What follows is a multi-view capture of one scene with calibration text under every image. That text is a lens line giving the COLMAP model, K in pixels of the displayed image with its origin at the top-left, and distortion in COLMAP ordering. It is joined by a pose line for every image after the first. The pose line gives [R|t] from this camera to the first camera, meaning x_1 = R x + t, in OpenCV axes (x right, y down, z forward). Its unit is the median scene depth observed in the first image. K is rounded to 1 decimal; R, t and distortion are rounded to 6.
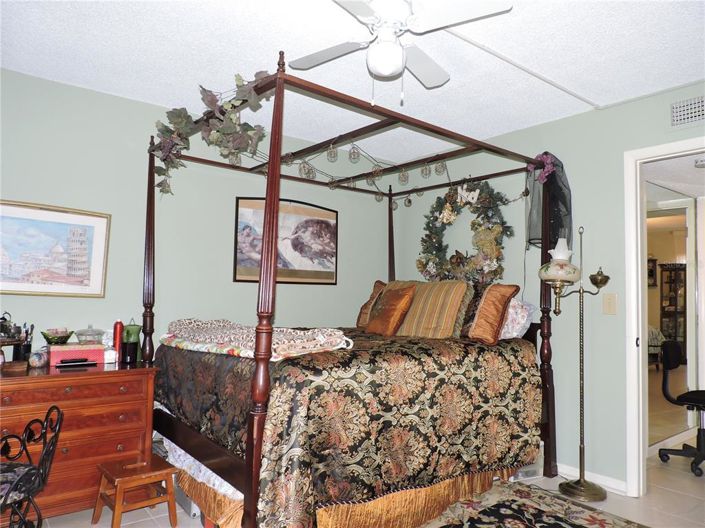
lens RADIAL K [[504.3, 0, 354.7], [0, 504.3, 260.4], [0, 0, 1]] dist [-0.022885, 0.005852]
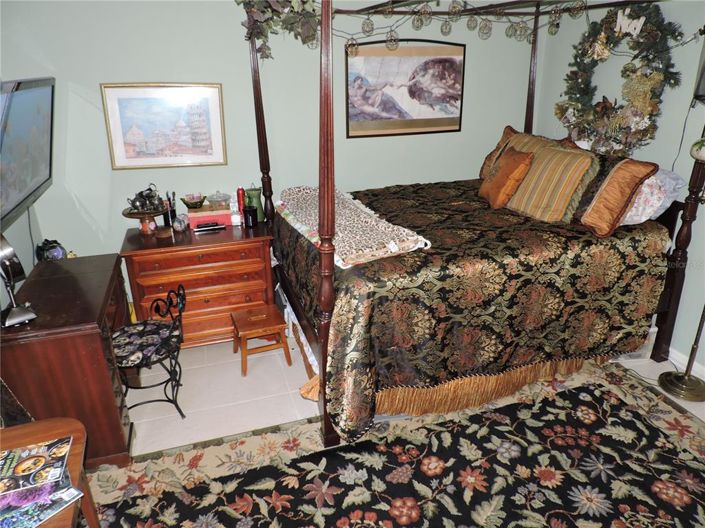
lens RADIAL K [[504.3, 0, 354.2], [0, 504.3, 263.5], [0, 0, 1]] dist [-0.022885, 0.005852]
pose [[0.938858, 0.097676, -0.330158, 0.150769], [0.055077, 0.903960, 0.424056, -0.185851], [0.339870, -0.416312, 0.843310, 0.075515]]
